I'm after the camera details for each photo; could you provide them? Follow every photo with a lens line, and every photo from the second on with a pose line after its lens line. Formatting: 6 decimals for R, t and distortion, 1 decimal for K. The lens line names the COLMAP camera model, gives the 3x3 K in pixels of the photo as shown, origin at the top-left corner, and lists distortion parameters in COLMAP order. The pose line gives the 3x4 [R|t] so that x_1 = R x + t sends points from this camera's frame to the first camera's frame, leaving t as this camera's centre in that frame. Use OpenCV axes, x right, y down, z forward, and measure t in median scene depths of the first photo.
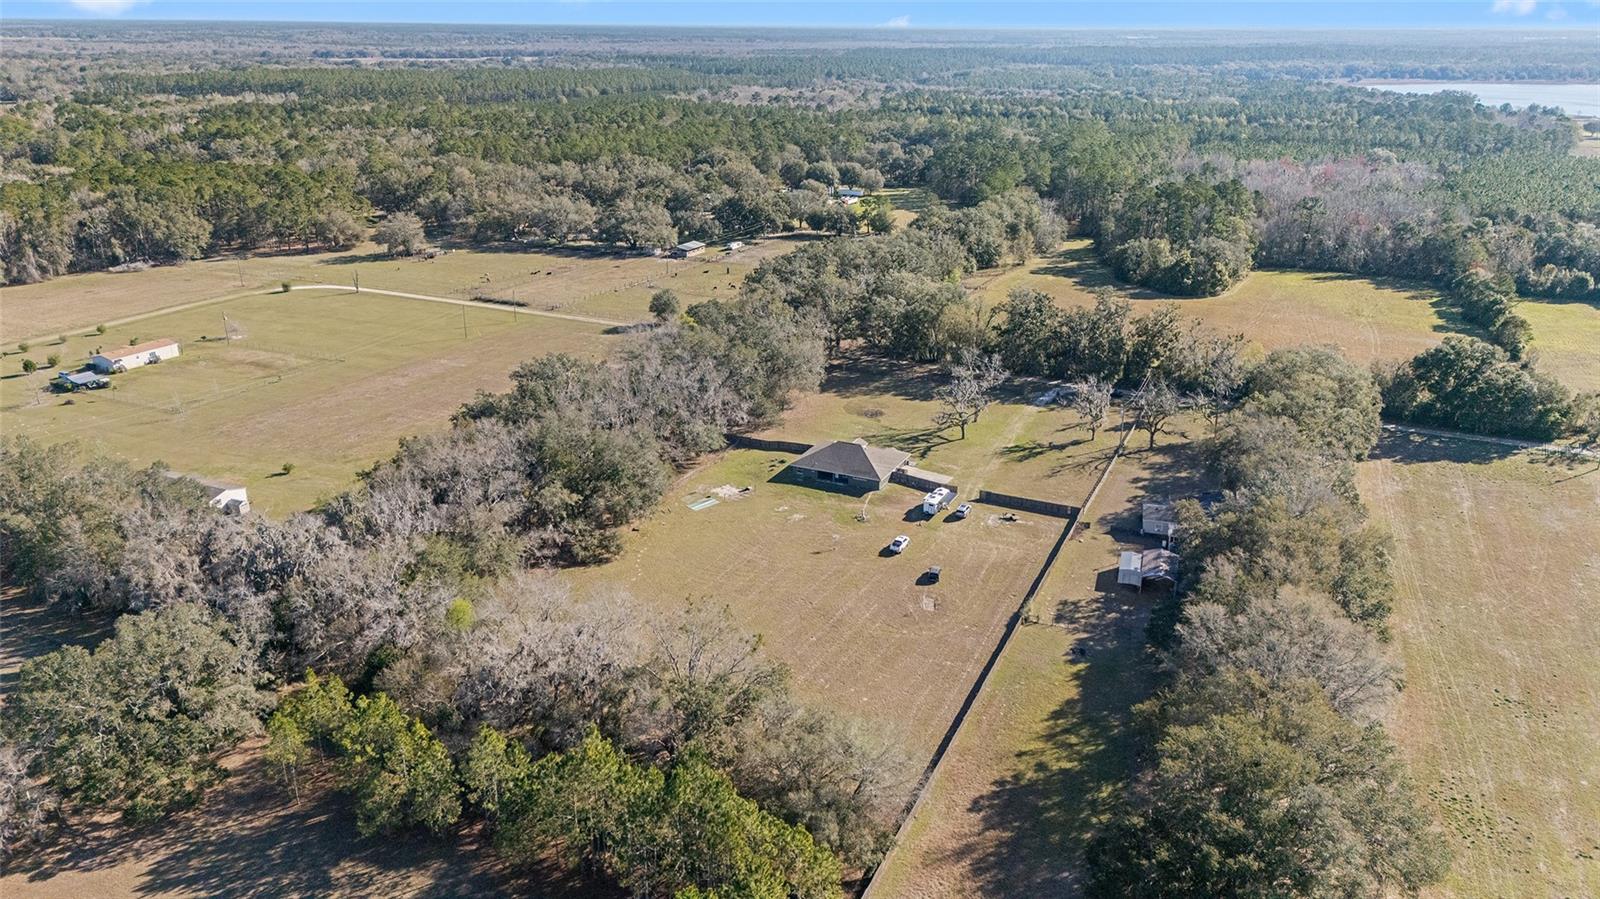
lens RADIAL K [[1146.3, 0, 807.1], [0, 1146.3, 456.4], [0, 0, 1]] dist [0.096670, -0.129443]
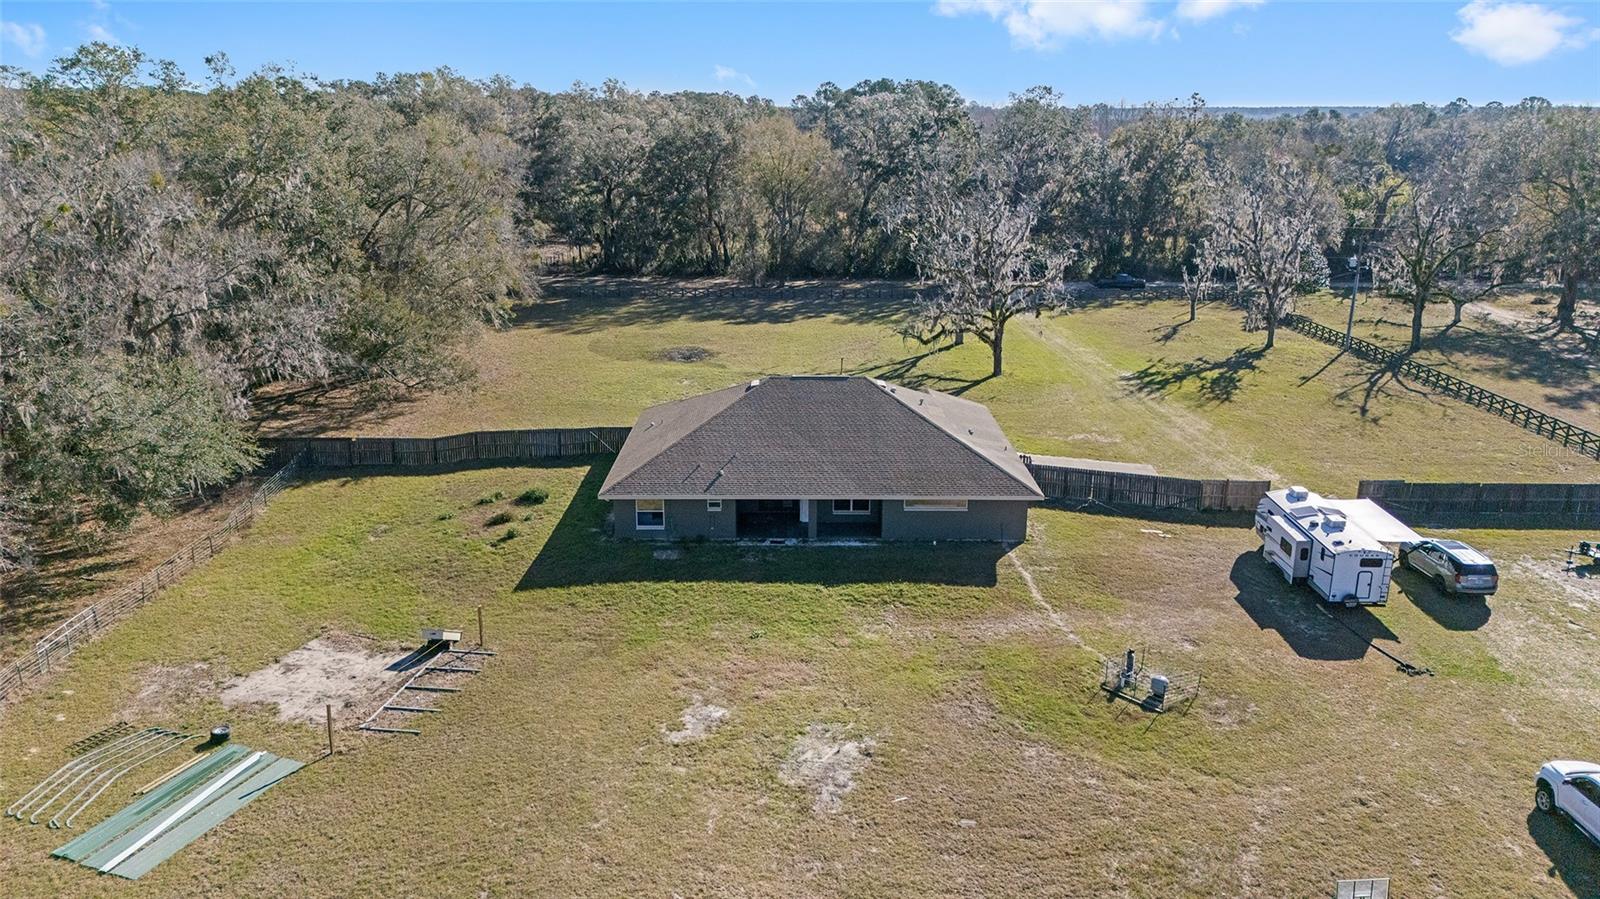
lens RADIAL K [[1146.3, 0, 807.1], [0, 1146.3, 456.4], [0, 0, 1]] dist [0.096670, -0.129443]
pose [[0.903376, -0.126694, 0.409708, -0.039749], [0.151376, 0.988073, -0.028231, 0.006714], [-0.401245, 0.087524, 0.911780, 0.443085]]
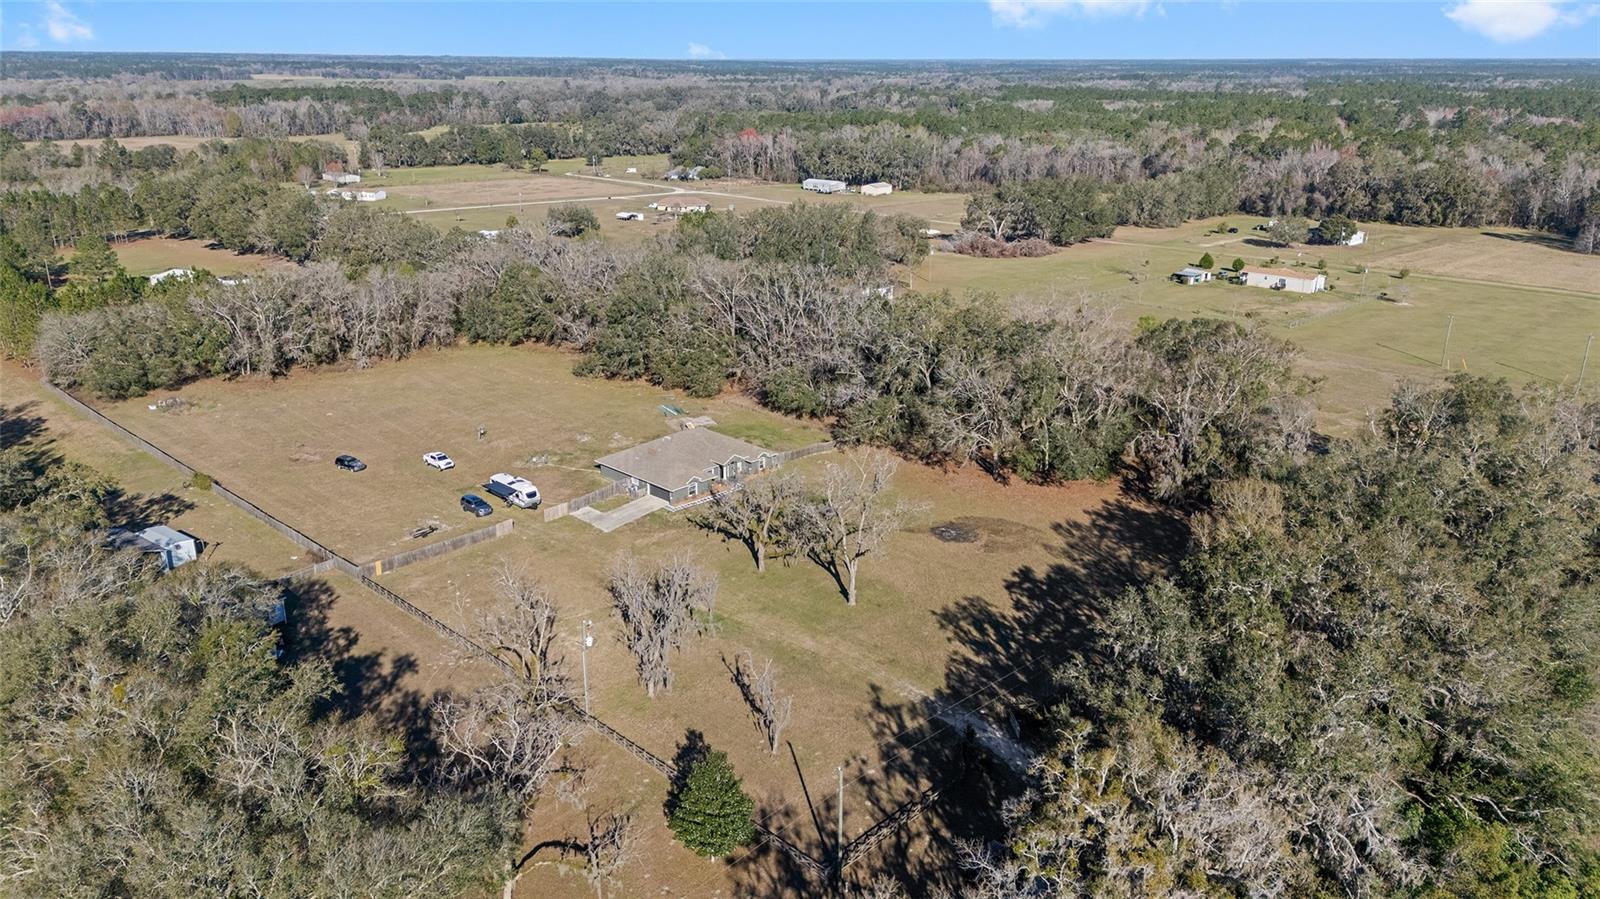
lens RADIAL K [[1189.6, 0, 854.9], [0, 1189.6, 446.1], [0, 0, 1]] dist [0.003089, -0.001535]
pose [[-0.310635, 0.282265, -0.907652, 0.373574], [-0.346116, 0.855747, 0.384579, -0.178636], [0.885274, 0.433617, -0.168129, 0.693468]]
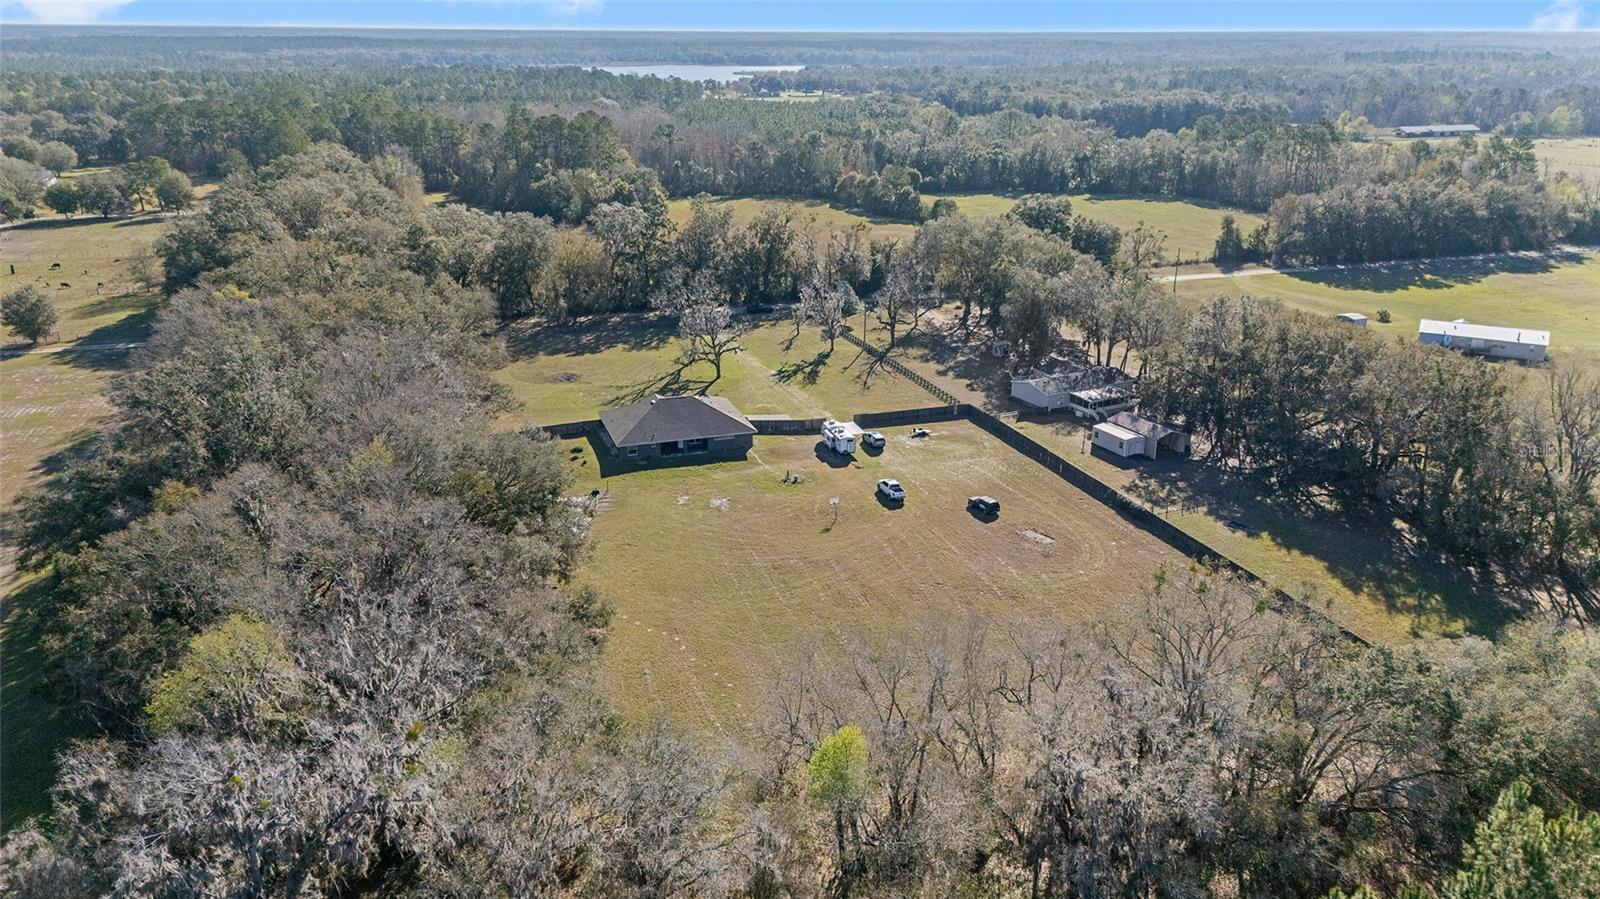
lens RADIAL K [[1144.2, 0, 807.0], [0, 1144.2, 473.6], [0, 0, 1]] dist [0.067405, -0.069523]
pose [[0.718364, -0.251191, 0.648734, -0.216689], [0.241217, 0.964621, 0.106396, -0.012775], [-0.652508, 0.080055, 0.753541, 0.235781]]
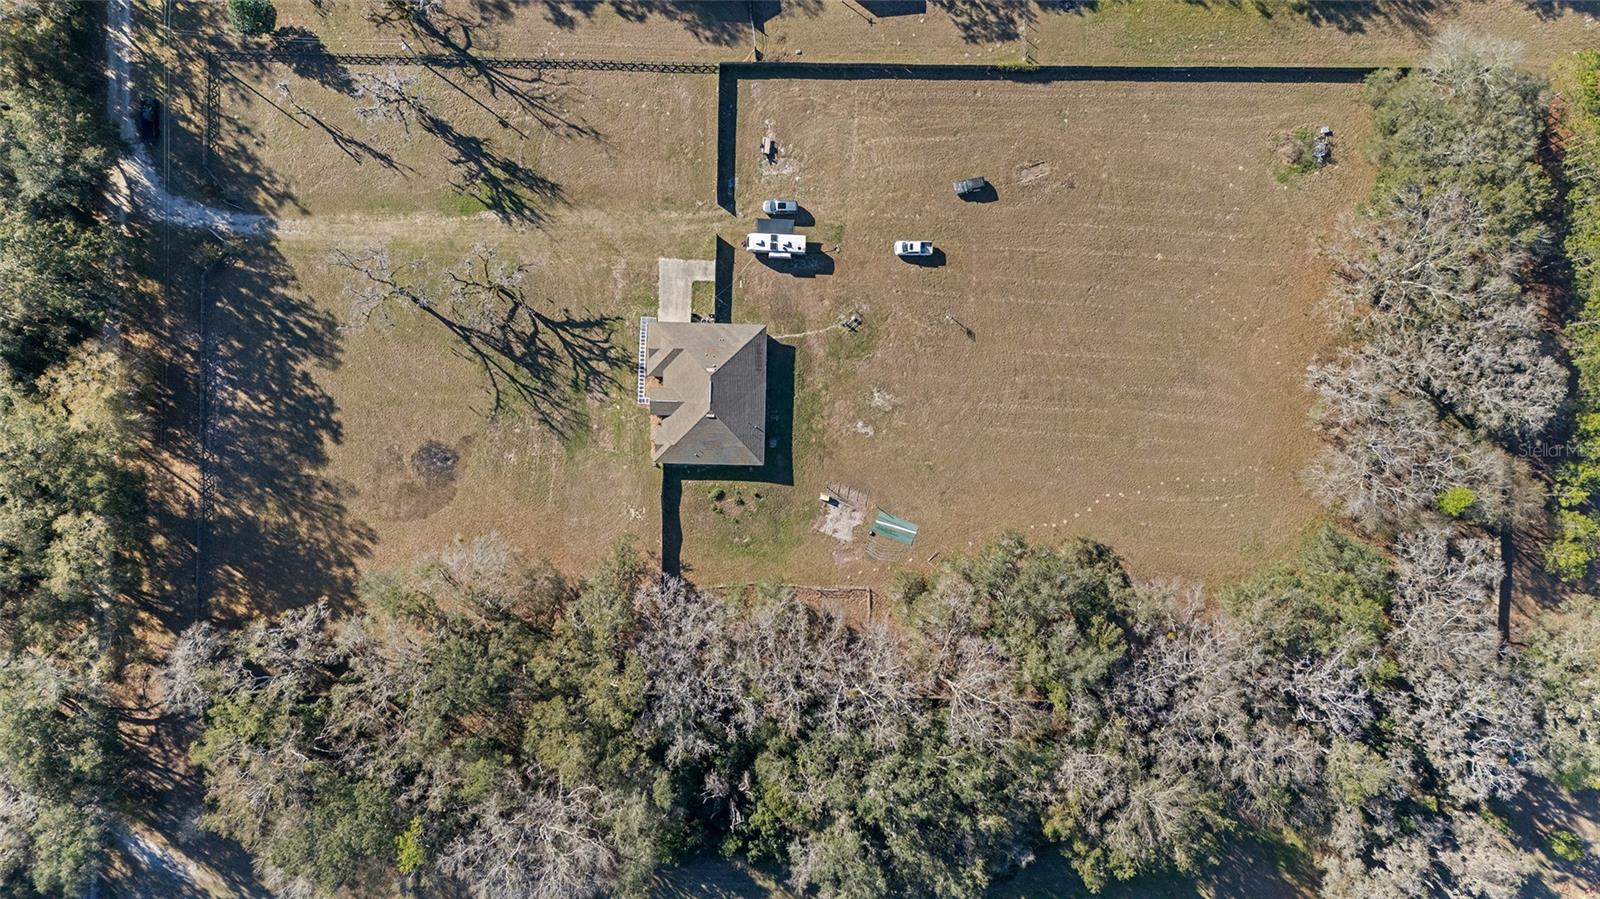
lens RADIAL K [[1146.3, 0, 807.1], [0, 1146.3, 456.4], [0, 0, 1]] dist [0.096670, -0.129443]
pose [[-0.402632, -0.915305, 0.010197, -0.016868], [0.298348, -0.120692, 0.946796, -0.370989], [-0.865376, 0.384252, 0.321674, 0.425051]]
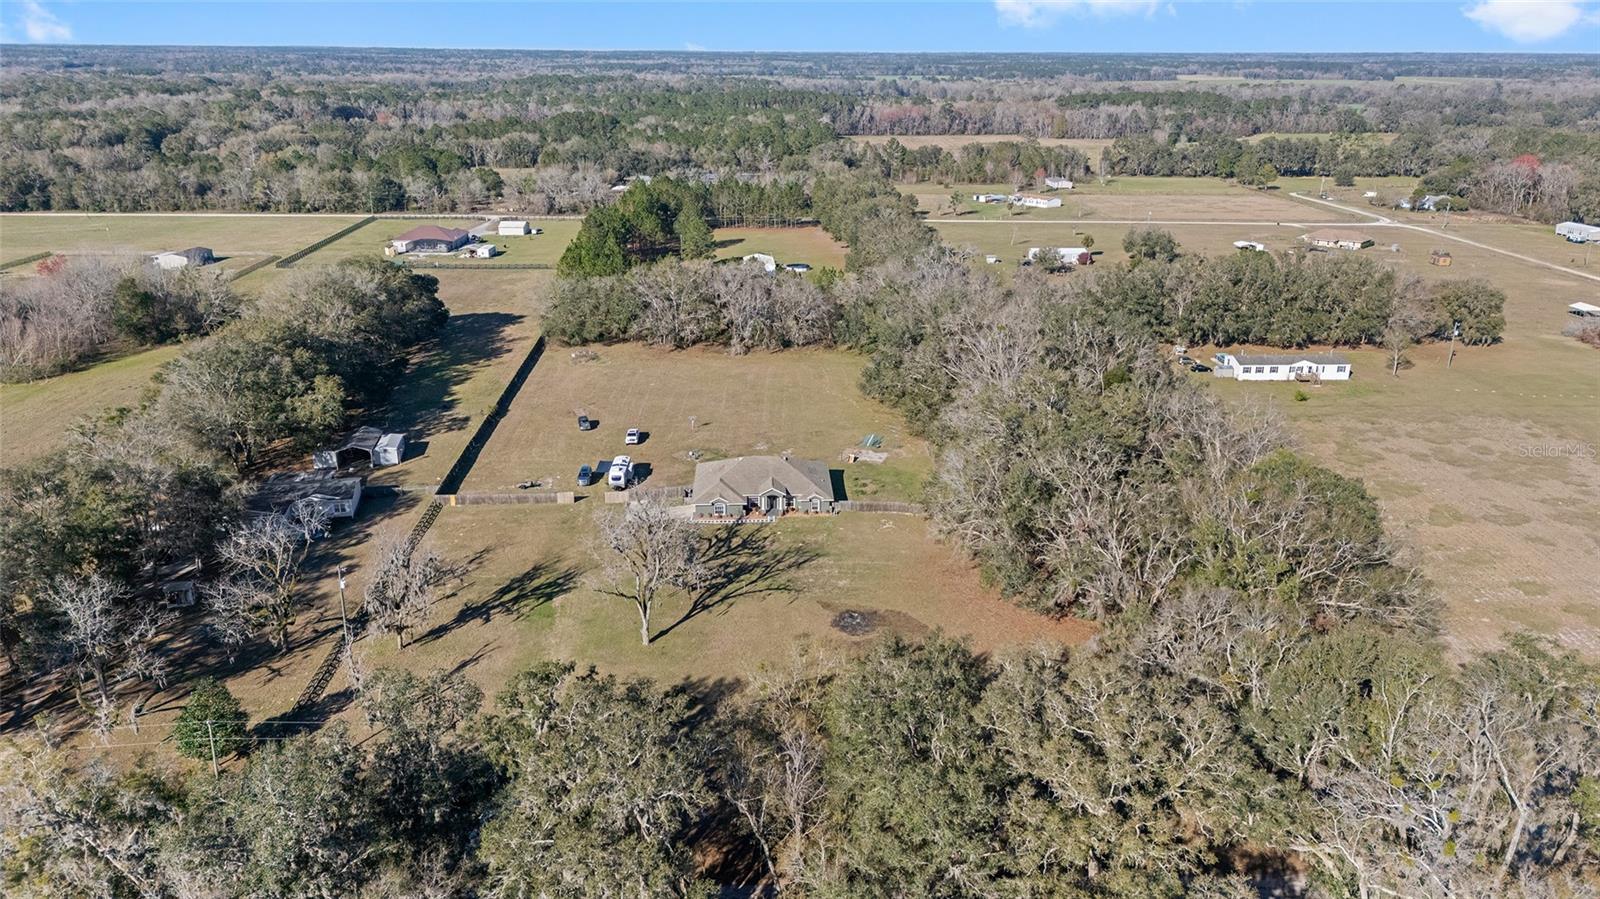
lens RADIAL K [[1185.5, 0, 800.0], [0, 1185.5, 449.5], [0, 0, 1]] dist [0.072905, -0.070777]
pose [[-0.889828, 0.131241, -0.437014, 0.196314], [-0.173078, 0.789091, 0.589389, -0.263909], [0.422196, 0.600093, -0.679440, 0.866946]]
